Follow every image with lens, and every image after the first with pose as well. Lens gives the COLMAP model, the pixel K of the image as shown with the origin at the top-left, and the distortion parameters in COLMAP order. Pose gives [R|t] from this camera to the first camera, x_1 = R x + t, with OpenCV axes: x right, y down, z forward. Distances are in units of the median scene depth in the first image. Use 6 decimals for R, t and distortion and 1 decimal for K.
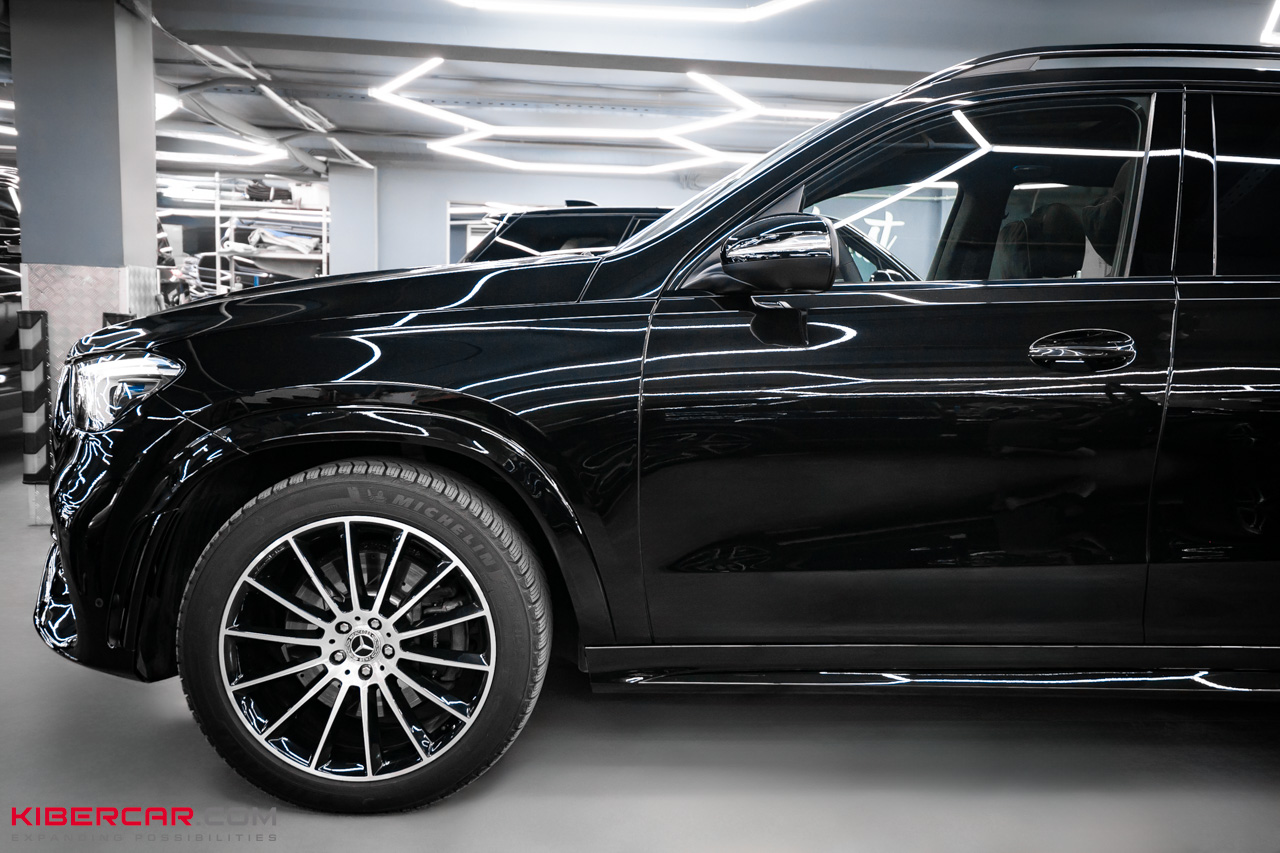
lens RADIAL K [[977.8, 0, 653.4], [0, 977.8, 434.9], [0, 0, 1]] dist [0.052907, 0.002535]
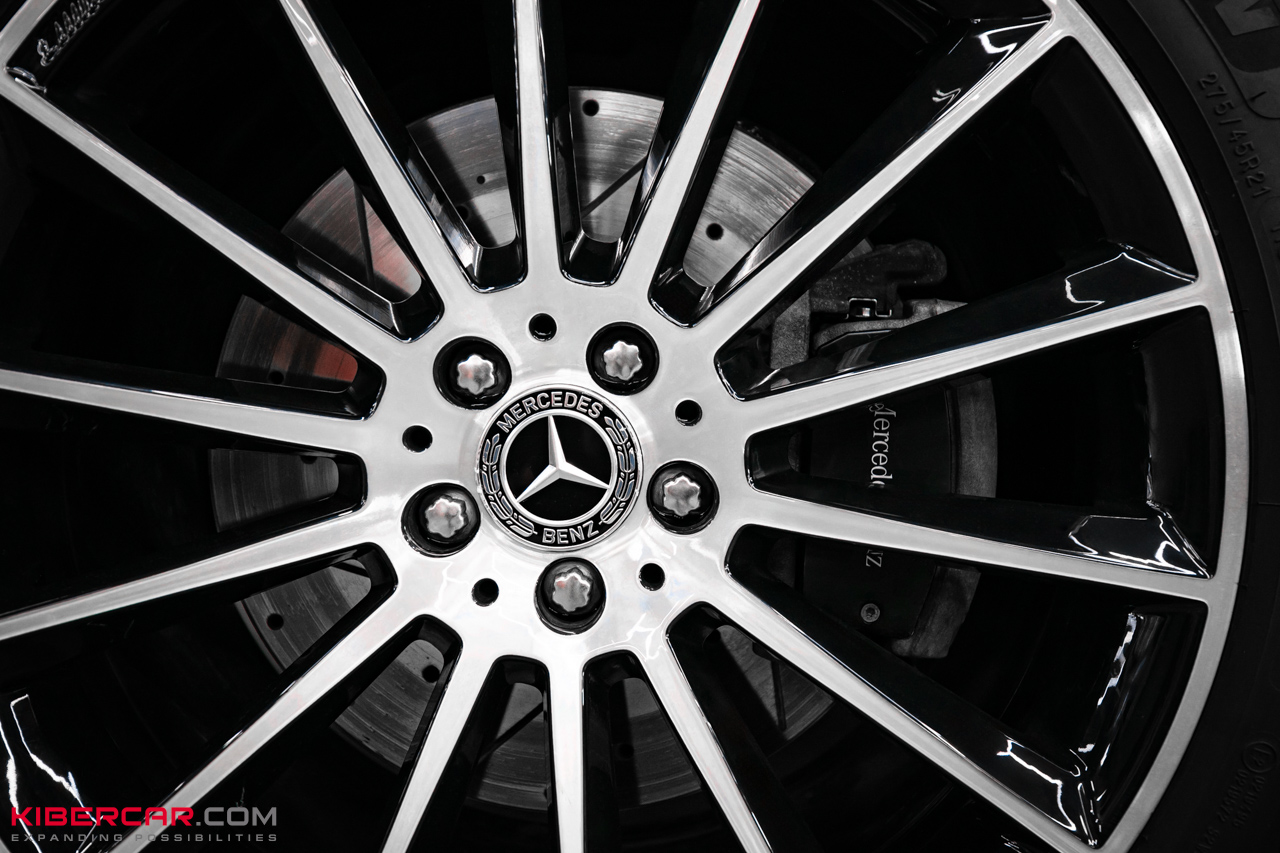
lens RADIAL K [[1131.2, 0, 637.6], [0, 1131.2, 414.6], [0, 0, 1]] dist [0.054325, -0.000713]
pose [[0.998882, 0.012711, -0.045522, -0.268893], [-0.015372, 0.998164, -0.058585, 0.217494], [0.044693, 0.059220, 0.997244, 0.764219]]
